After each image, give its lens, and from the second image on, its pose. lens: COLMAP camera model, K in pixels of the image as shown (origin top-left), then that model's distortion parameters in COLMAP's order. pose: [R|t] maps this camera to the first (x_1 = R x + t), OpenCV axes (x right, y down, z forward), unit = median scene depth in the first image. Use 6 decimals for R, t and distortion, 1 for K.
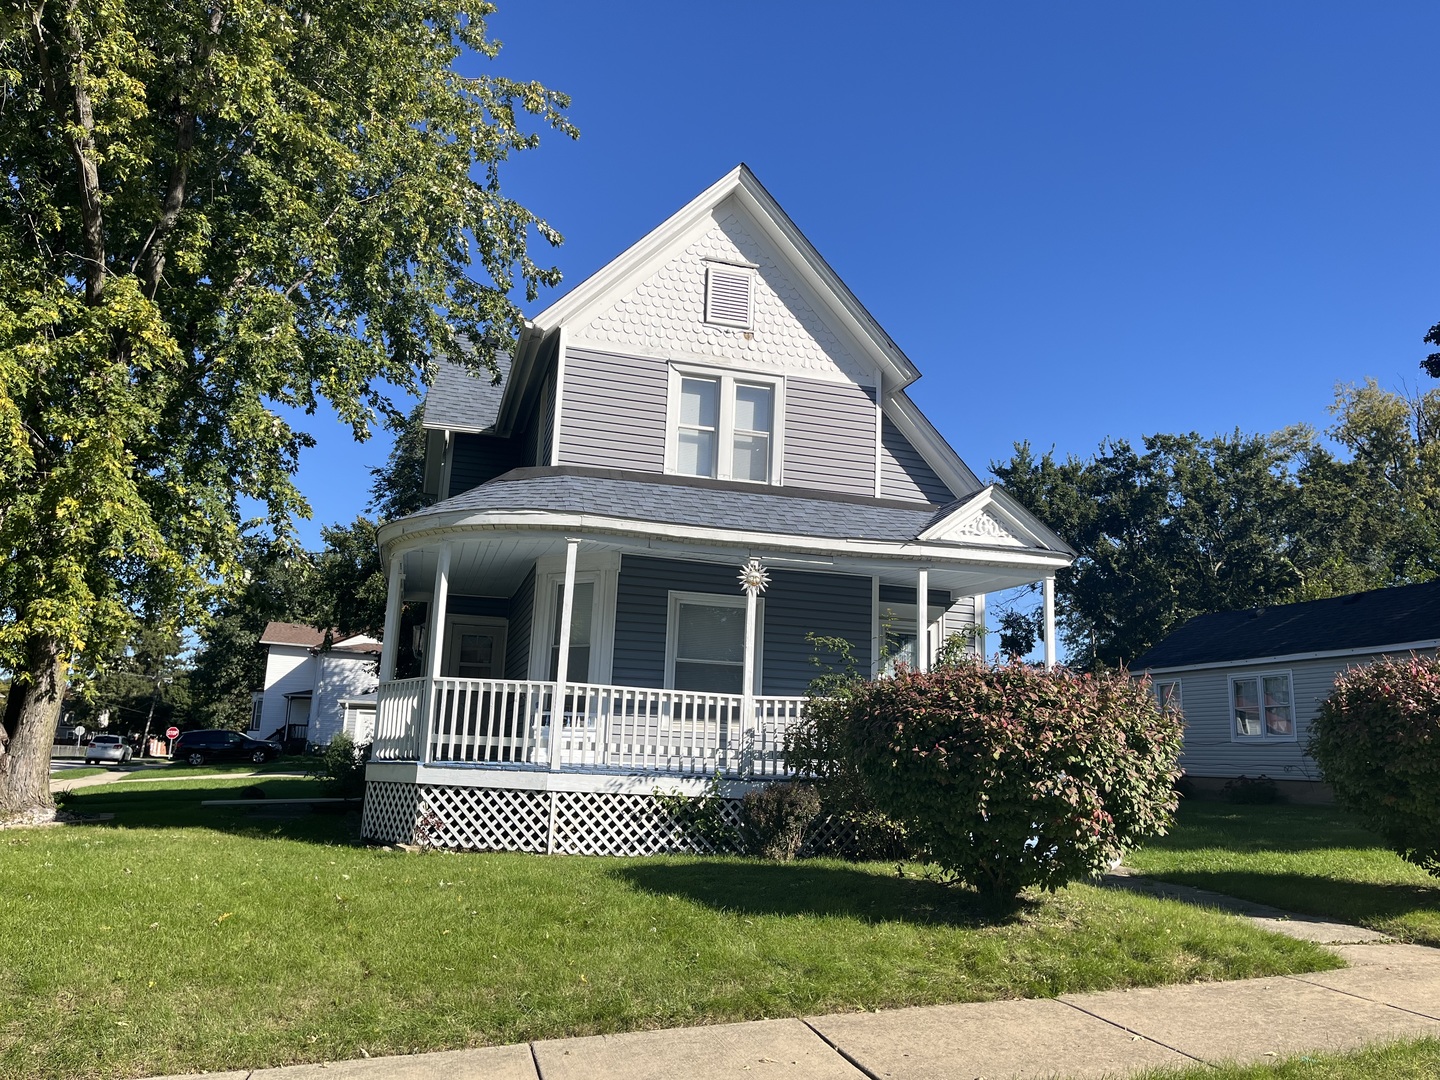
lens RADIAL K [[1072.2, 0, 715.2], [0, 1072.2, 544.1], [0, 0, 1]] dist [0.026113, -0.052815]
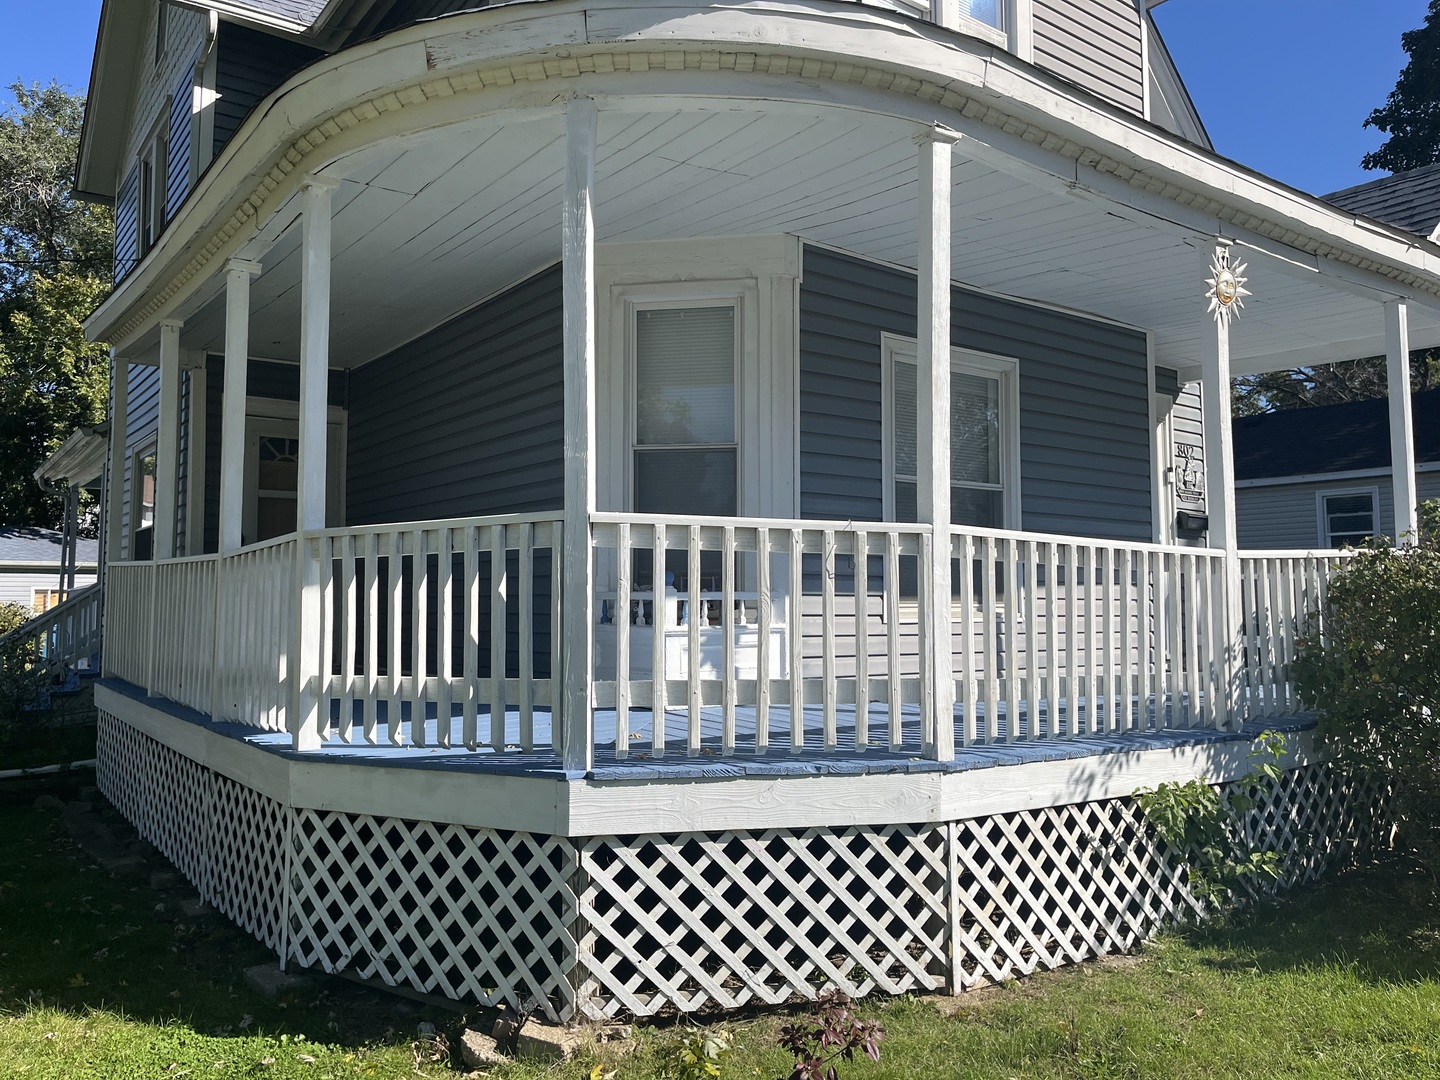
lens RADIAL K [[1072.2, 0, 717.7], [0, 1072.2, 529.2], [0, 0, 1]] dist [0.026113, -0.052815]
pose [[0.930314, -0.008011, 0.366677, -0.357534], [-0.044556, 0.989888, 0.134669, 0.086146], [-0.364048, -0.141622, 0.920550, 0.705437]]
